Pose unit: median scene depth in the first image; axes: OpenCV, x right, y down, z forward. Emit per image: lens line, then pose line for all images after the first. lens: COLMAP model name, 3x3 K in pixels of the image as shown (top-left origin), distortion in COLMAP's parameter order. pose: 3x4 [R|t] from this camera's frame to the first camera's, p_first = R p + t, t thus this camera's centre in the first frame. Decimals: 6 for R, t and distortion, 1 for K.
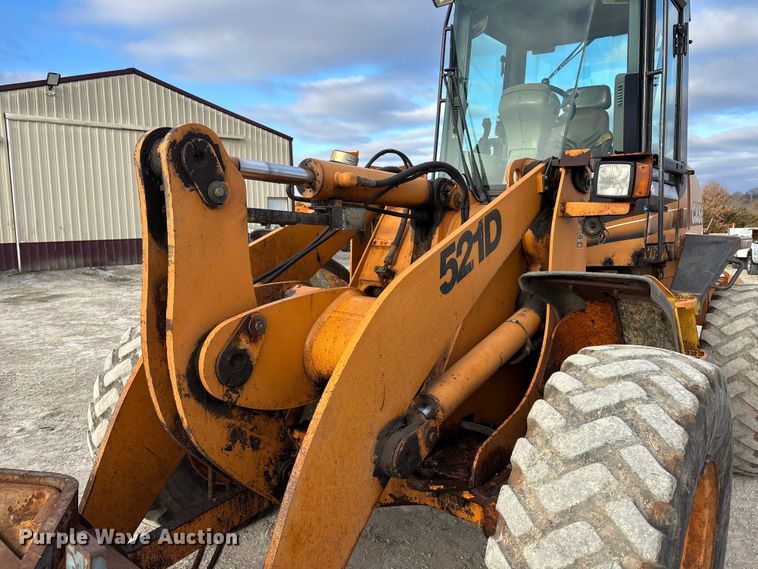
lens RADIAL K [[581.4, 0, 401.6], [0, 581.4, 281.9], [0, 0, 1]] dist [0.005585, -0.001429]
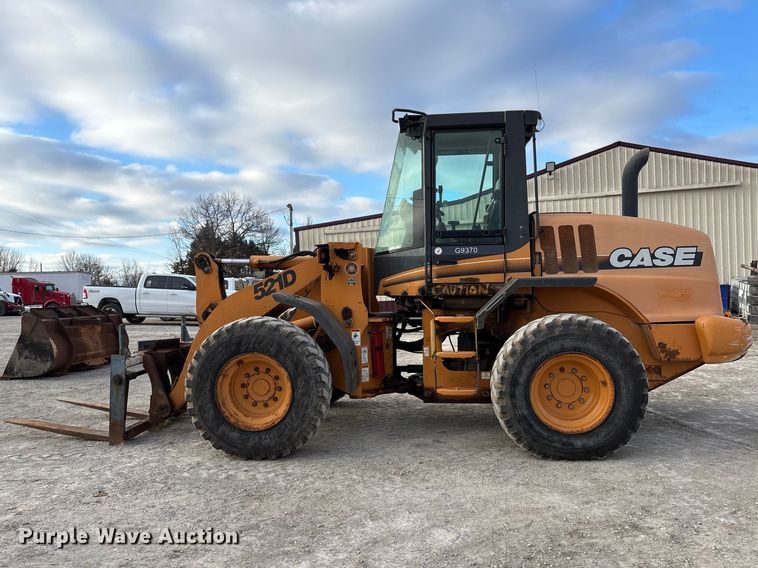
lens RADIAL K [[631.6, 0, 371.0], [0, 631.6, 295.9], [0, 0, 1]] dist [0.051057, -0.005129]
pose [[0.514699, -0.000099, -0.857371, 2.893622], [-0.065190, 0.997101, -0.039250, 0.083687], [0.854889, 0.076094, 0.513201, -0.144602]]
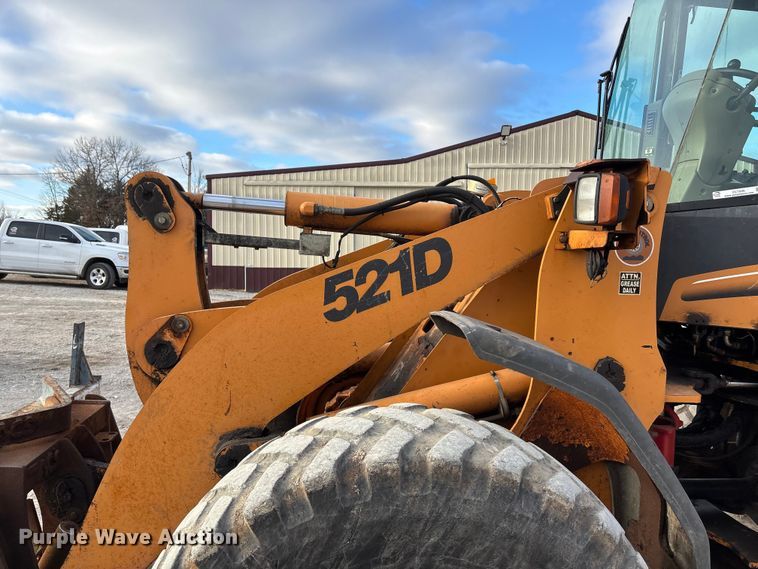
lens RADIAL K [[594.4, 0, 376.2], [0, 594.4, 275.1], [0, 0, 1]] dist [0.008285, 0.003722]
pose [[0.677506, 0.054632, -0.733485, 0.793906], [-0.109203, 0.993656, -0.026859, -0.035151], [0.727365, 0.098296, 0.679175, 0.337226]]
